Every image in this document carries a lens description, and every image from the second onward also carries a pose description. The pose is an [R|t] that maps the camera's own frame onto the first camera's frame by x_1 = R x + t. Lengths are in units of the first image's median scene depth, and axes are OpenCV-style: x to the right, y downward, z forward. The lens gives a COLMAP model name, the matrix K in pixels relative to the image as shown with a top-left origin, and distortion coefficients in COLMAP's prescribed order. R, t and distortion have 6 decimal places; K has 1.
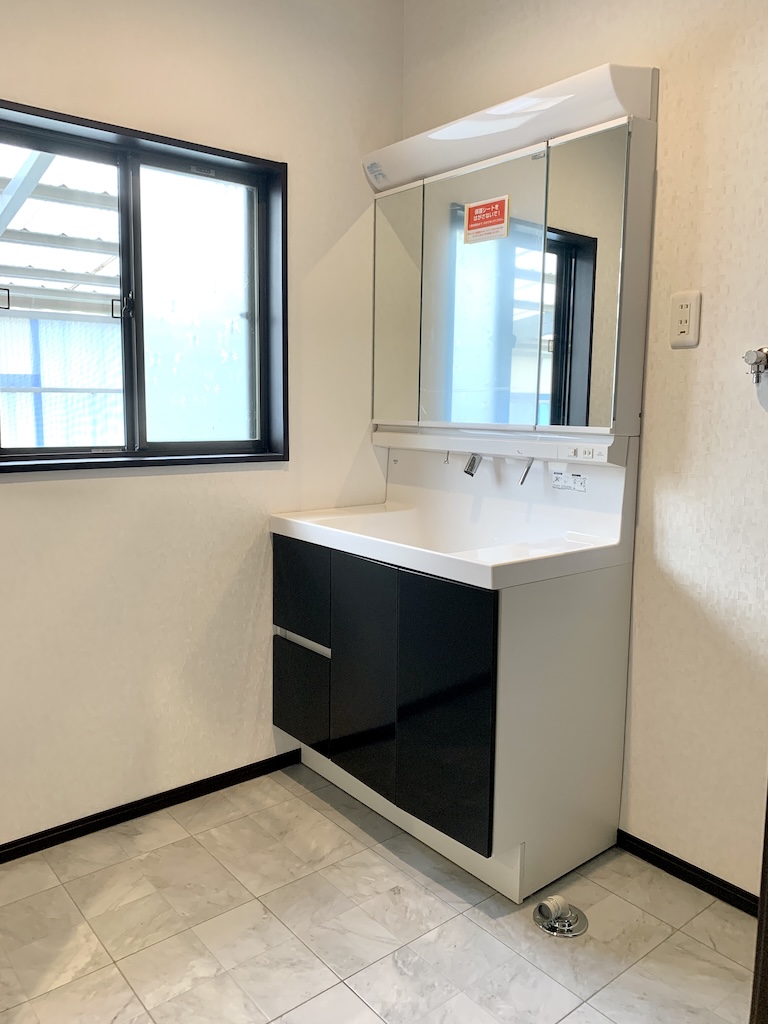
lens RADIAL K [[777.9, 0, 384.0], [0, 777.9, 512.0], [0, 0, 1]] dist [0.015098, -0.005304]
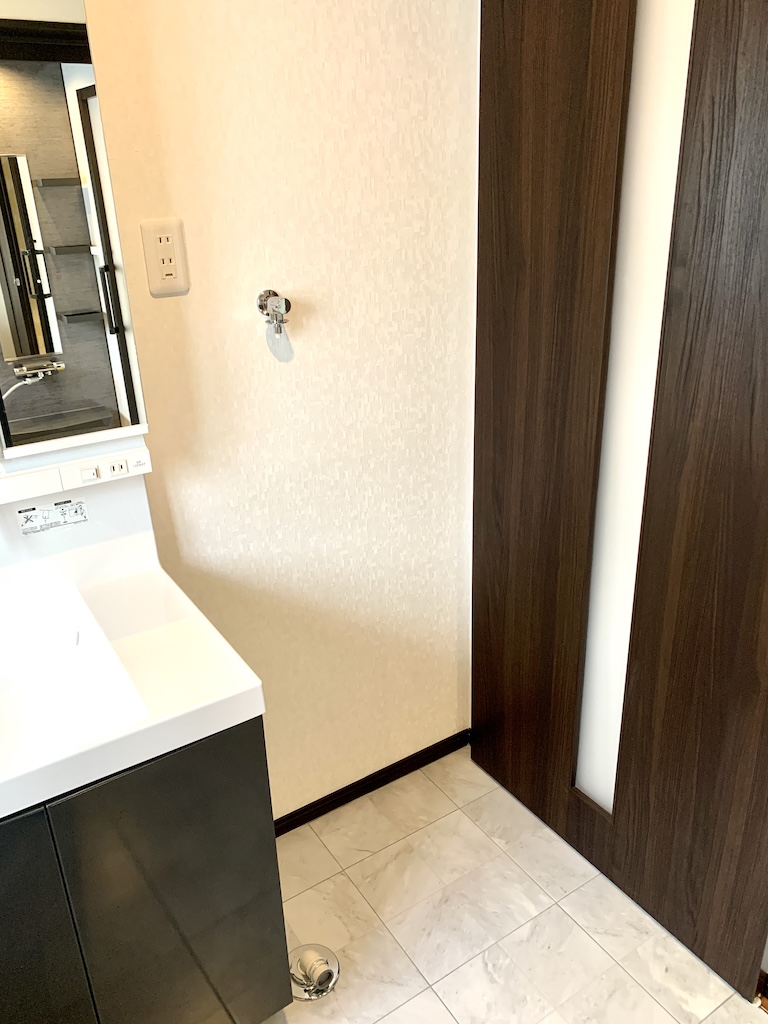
lens RADIAL K [[777.9, 0, 384.0], [0, 777.9, 512.0], [0, 0, 1]] dist [0.015098, -0.005304]
pose [[0.122197, -0.395746, 0.910194, -0.369471], [0.176134, 0.911157, 0.372518, -0.272507], [-0.976752, 0.114796, 0.181045, 0.708288]]
